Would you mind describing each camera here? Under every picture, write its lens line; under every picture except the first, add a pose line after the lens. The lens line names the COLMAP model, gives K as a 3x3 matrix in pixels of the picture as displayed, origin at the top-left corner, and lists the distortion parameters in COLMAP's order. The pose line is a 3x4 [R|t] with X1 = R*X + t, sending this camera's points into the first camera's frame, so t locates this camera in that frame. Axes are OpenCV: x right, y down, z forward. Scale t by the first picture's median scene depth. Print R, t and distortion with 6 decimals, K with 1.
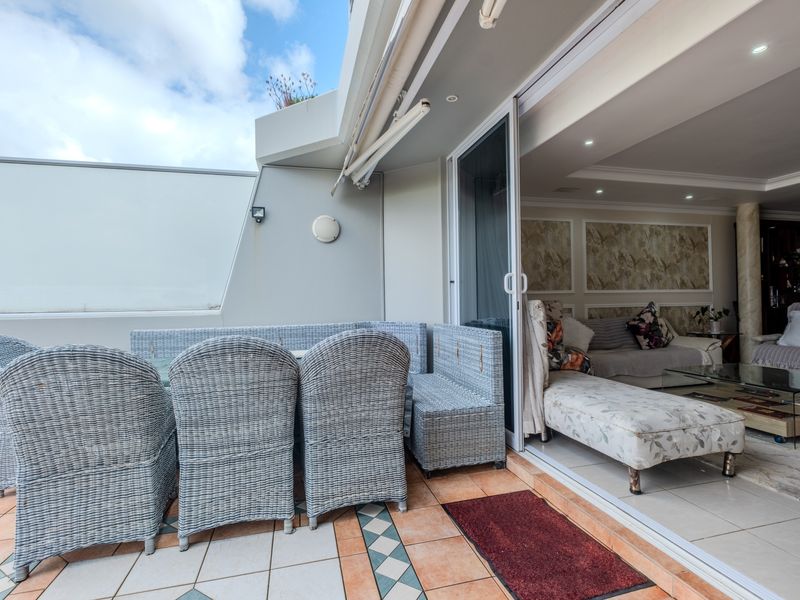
lens RADIAL K [[392.0, 0, 399.6], [0, 392.0, 296.9], [0, 0, 1]] dist [-0.003283, -0.003849]
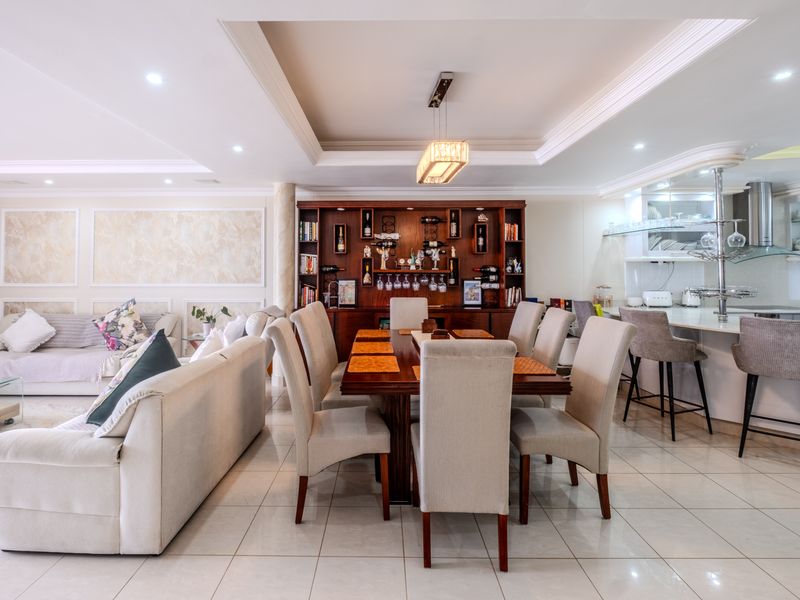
lens RADIAL K [[392.0, 0, 377.3], [0, 392.0, 264.0], [0, 0, 1]] dist [-0.003283, -0.003849]
pose [[0.970549, 0.008316, -0.240760, 1.879967], [-0.012309, 0.999810, -0.015086, -0.079517], [0.240589, 0.017605, 0.970467, 0.348677]]
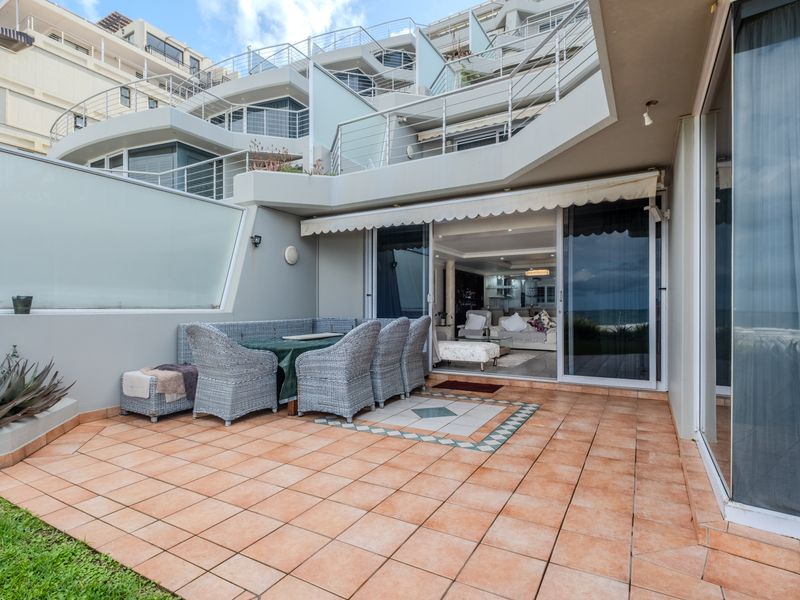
lens RADIAL K [[392.0, 0, 370.9], [0, 392.0, 308.5], [0, 0, 1]] dist [-0.003283, -0.003849]
pose [[0.749420, 0.016840, 0.661881, -1.016746], [-0.022219, 0.999753, -0.000278, 0.021992], [-0.661722, -0.014498, 0.749609, -0.332732]]
